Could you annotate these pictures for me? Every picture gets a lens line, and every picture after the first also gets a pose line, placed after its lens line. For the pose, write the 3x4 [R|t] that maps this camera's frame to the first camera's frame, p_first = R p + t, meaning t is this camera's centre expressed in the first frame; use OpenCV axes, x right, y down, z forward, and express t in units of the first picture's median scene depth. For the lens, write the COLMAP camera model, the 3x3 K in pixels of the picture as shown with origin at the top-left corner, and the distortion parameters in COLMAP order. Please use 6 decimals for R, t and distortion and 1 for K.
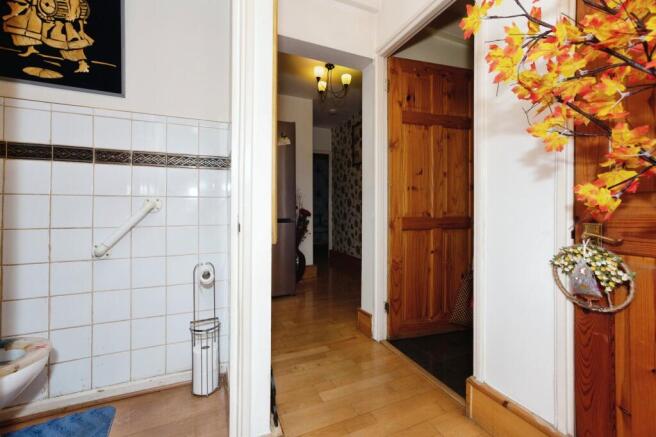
lens RADIAL K [[283.2, 0, 329.1], [0, 283.2, 213.6], [0, 0, 1]] dist [-0.009563, 0.007415]
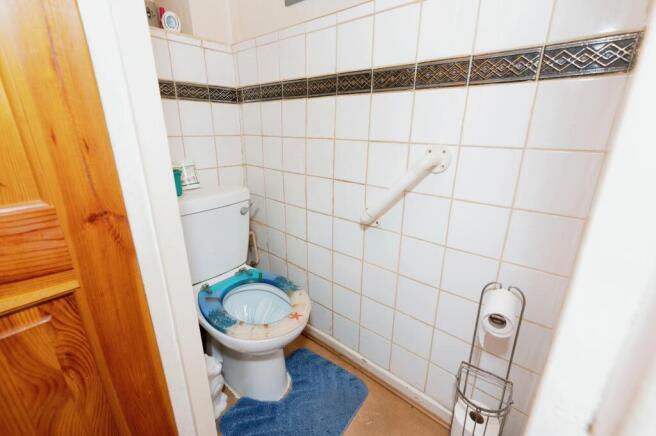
lens RADIAL K [[283.2, 0, 328.9], [0, 283.2, 218.1], [0, 0, 1]] dist [-0.009563, 0.007415]
pose [[0.445026, 0.275264, -0.852163, -0.195839], [-0.007580, 0.952711, 0.303785, -0.092761], [0.895485, -0.128733, 0.426068, 0.550291]]
